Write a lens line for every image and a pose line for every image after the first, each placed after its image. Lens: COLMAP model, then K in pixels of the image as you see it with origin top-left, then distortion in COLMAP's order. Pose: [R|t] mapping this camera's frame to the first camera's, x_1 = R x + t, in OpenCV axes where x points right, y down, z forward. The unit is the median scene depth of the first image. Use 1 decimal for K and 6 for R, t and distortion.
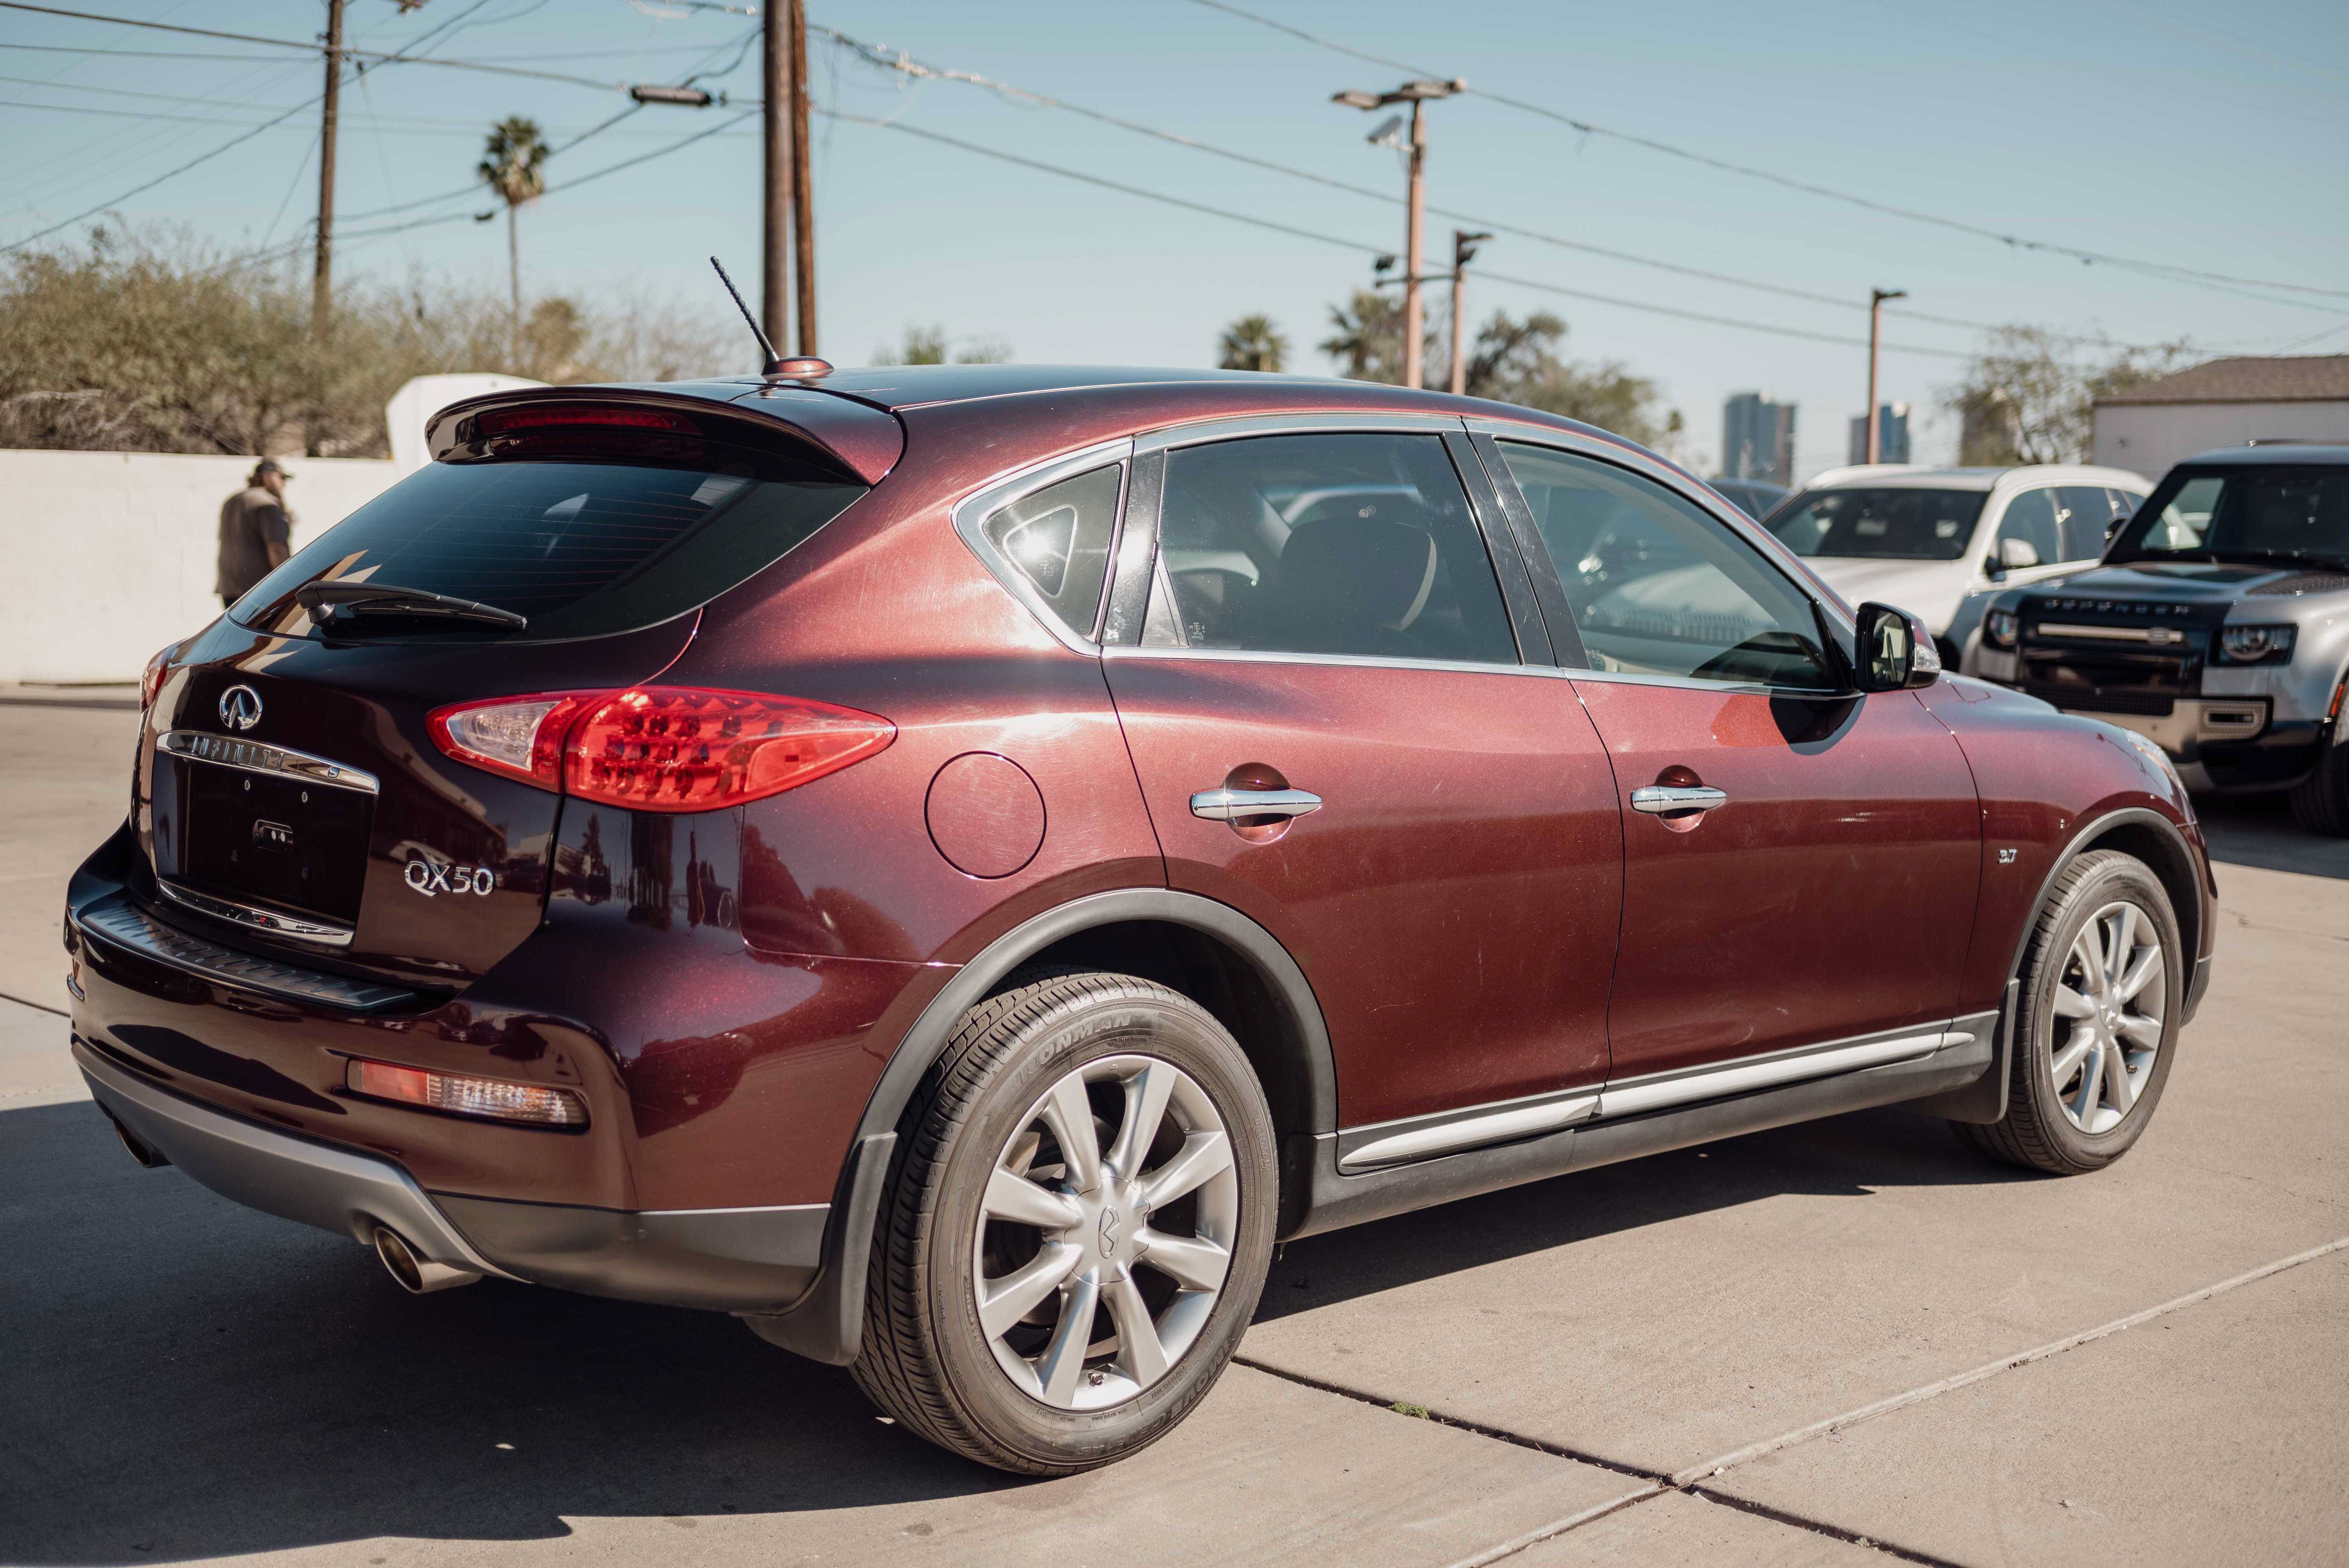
lens RADIAL K [[2677.4, 0, 1176.9], [0, 2677.4, 802.2], [0, 0, 1]] dist [0.001286, 0.041690]
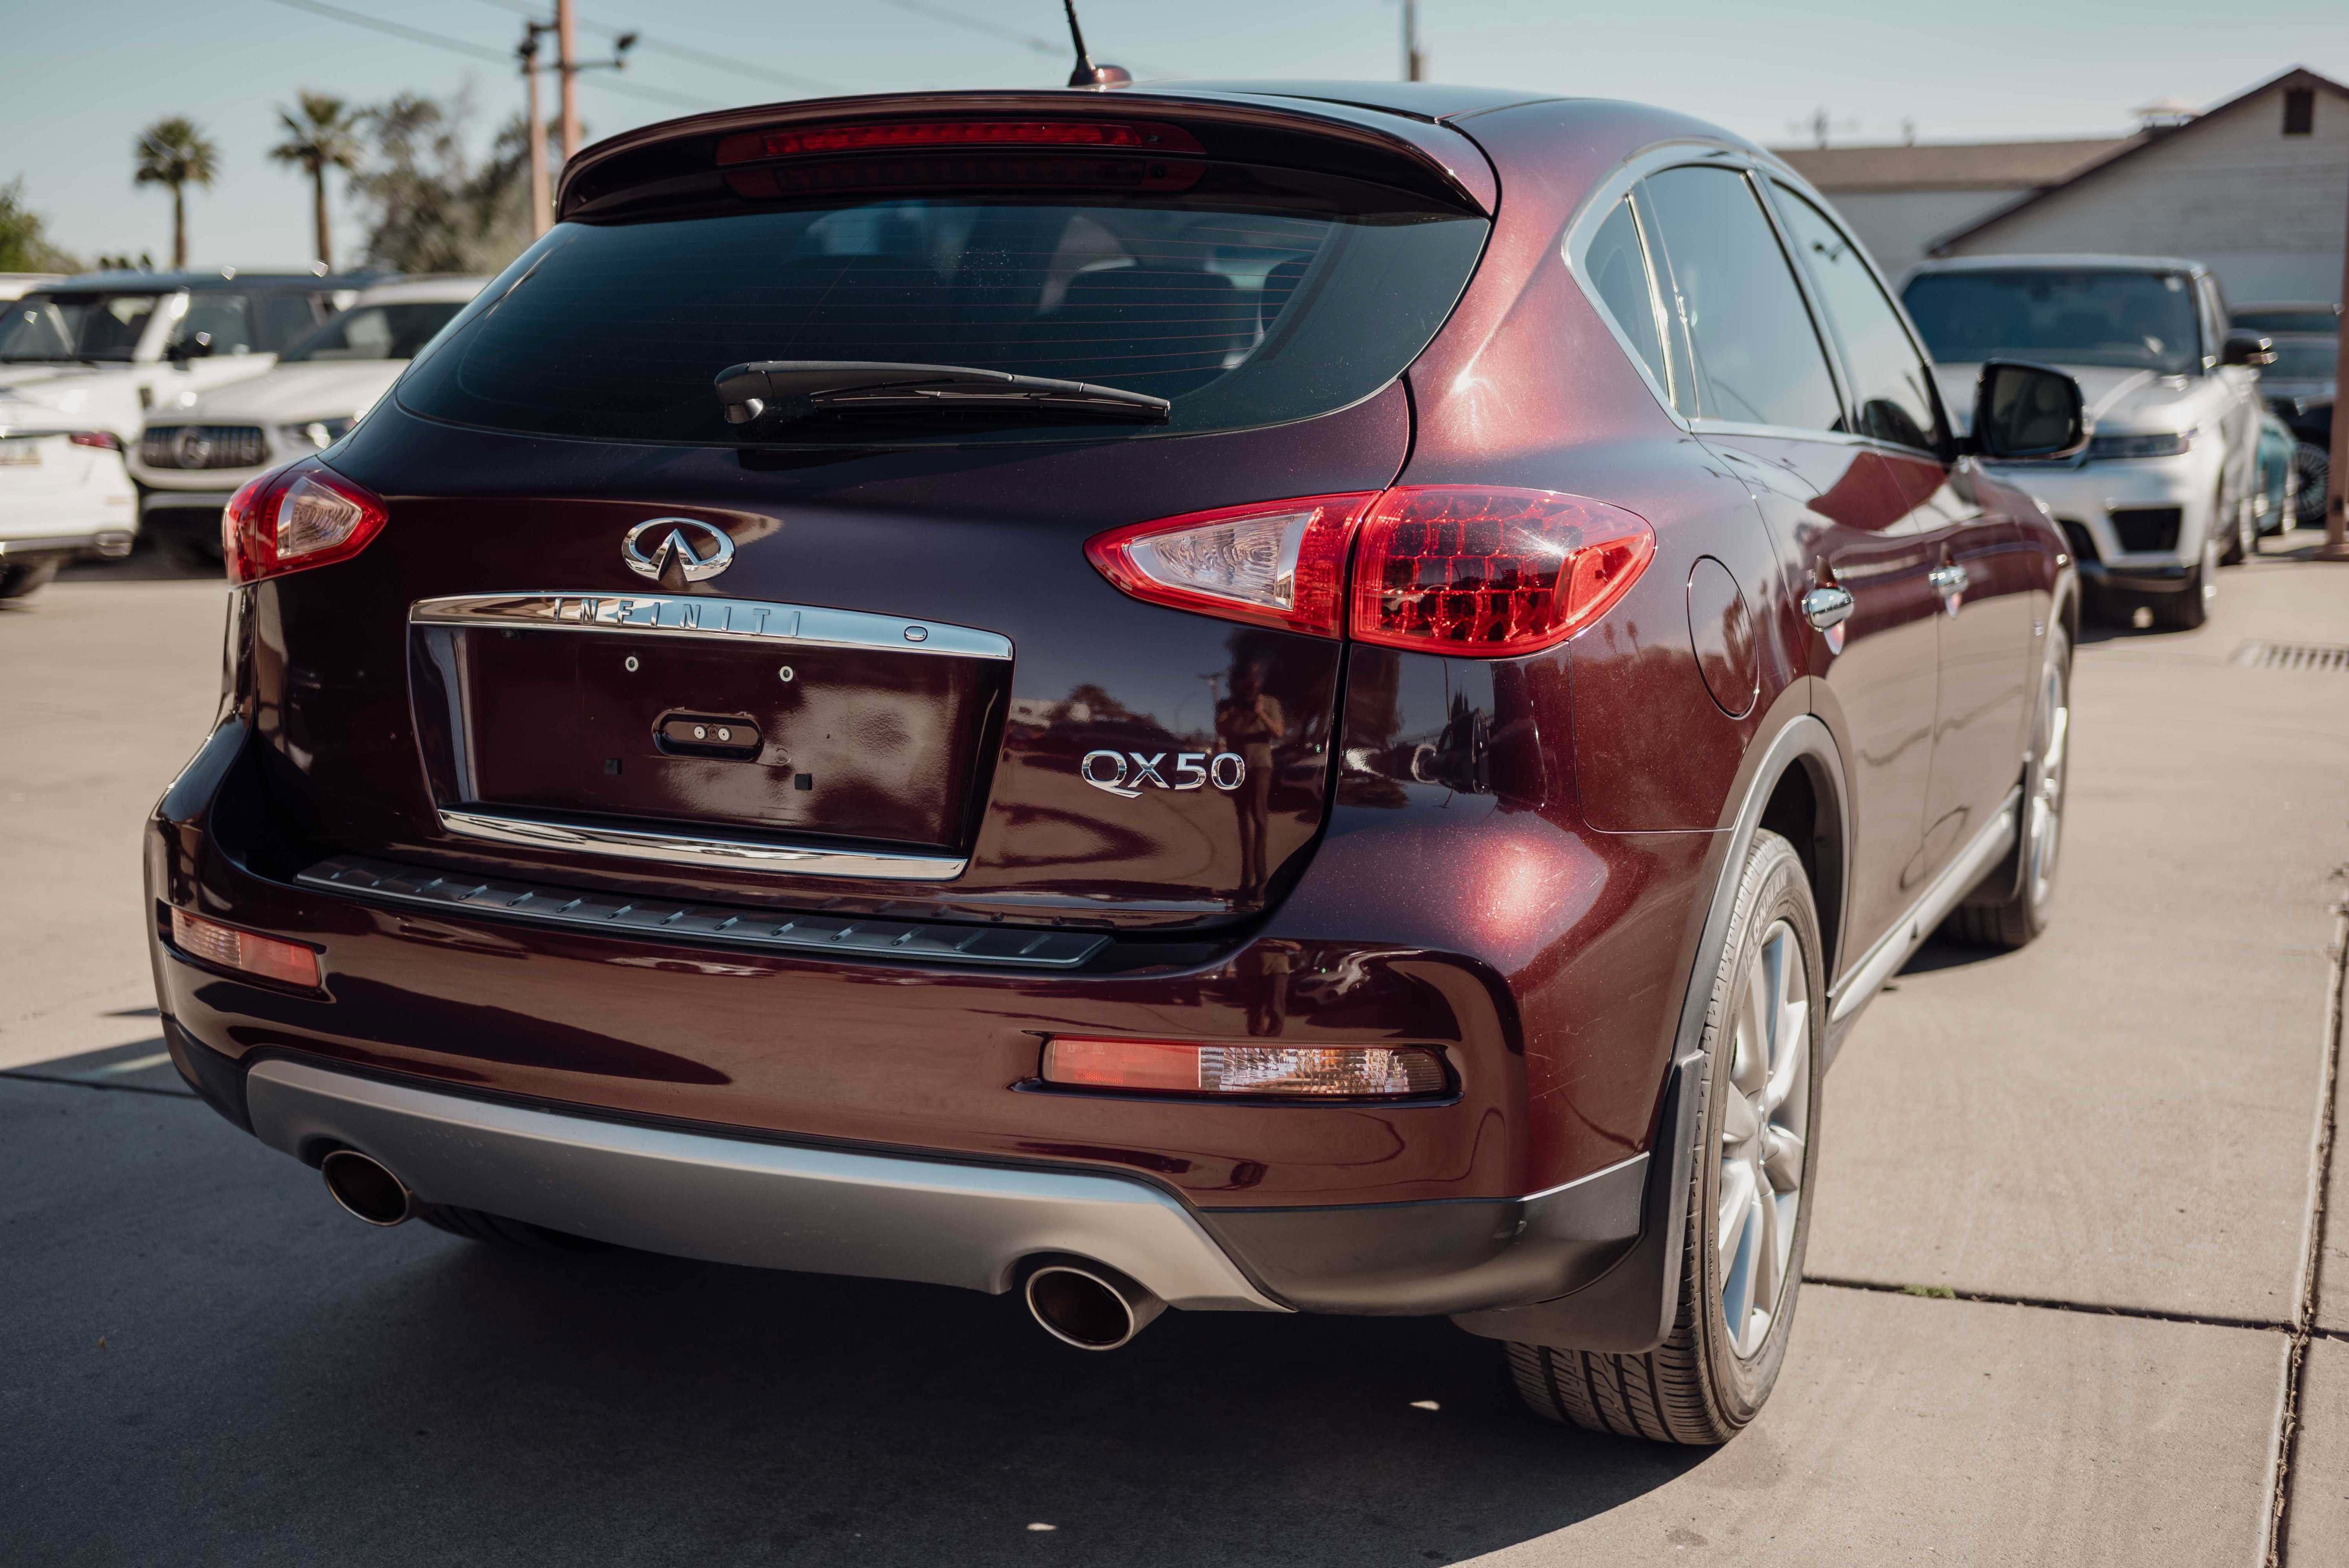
lens RADIAL K [[2675.4, 0, 1174.5], [0, 2675.4, 784.0], [0, 0, 1]] dist [0.003309, 0.054835]
pose [[0.926333, -0.084300, 0.367153, -0.474685], [0.061586, 0.995416, 0.073170, -0.017637], [-0.371638, -0.045169, 0.927278, 0.308371]]
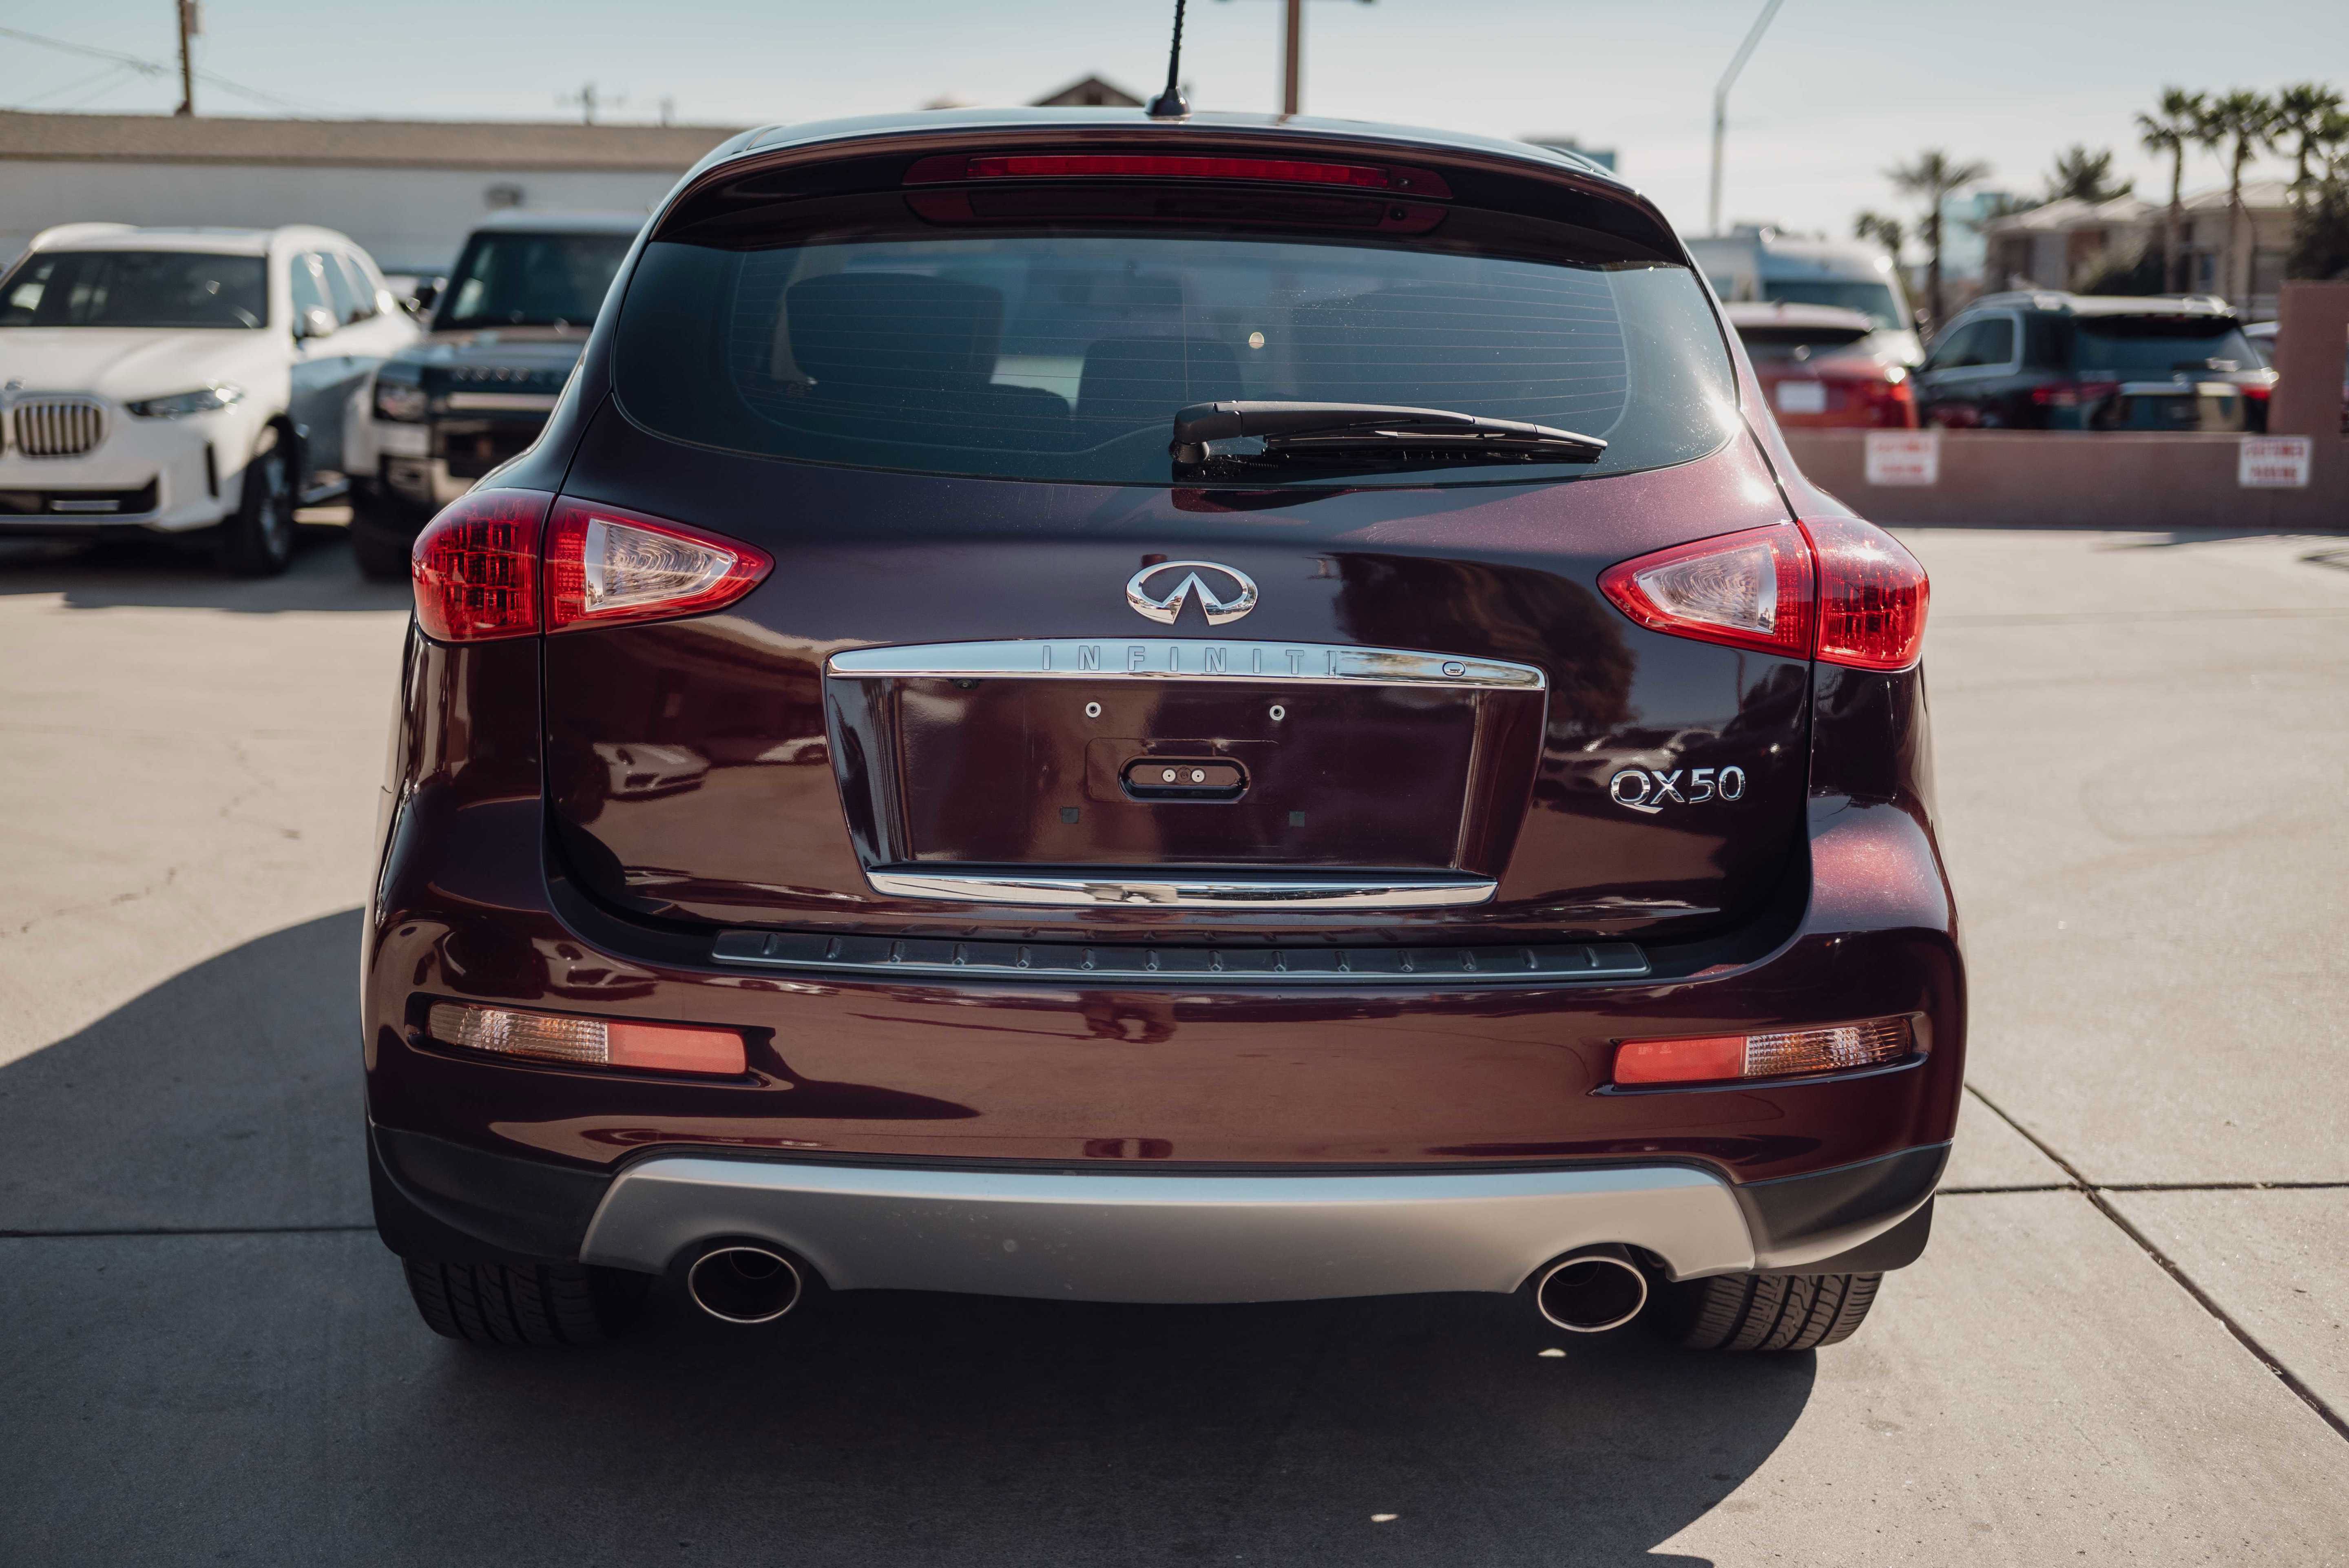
lens RADIAL K [[2677.4, 0, 1176.9], [0, 2677.4, 802.2], [0, 0, 1]] dist [0.001286, 0.041690]
pose [[0.670565, -0.142944, 0.727949, -0.830157], [0.079024, 0.989441, 0.121498, -0.063986], [-0.737630, -0.023947, 0.674781, 0.529684]]
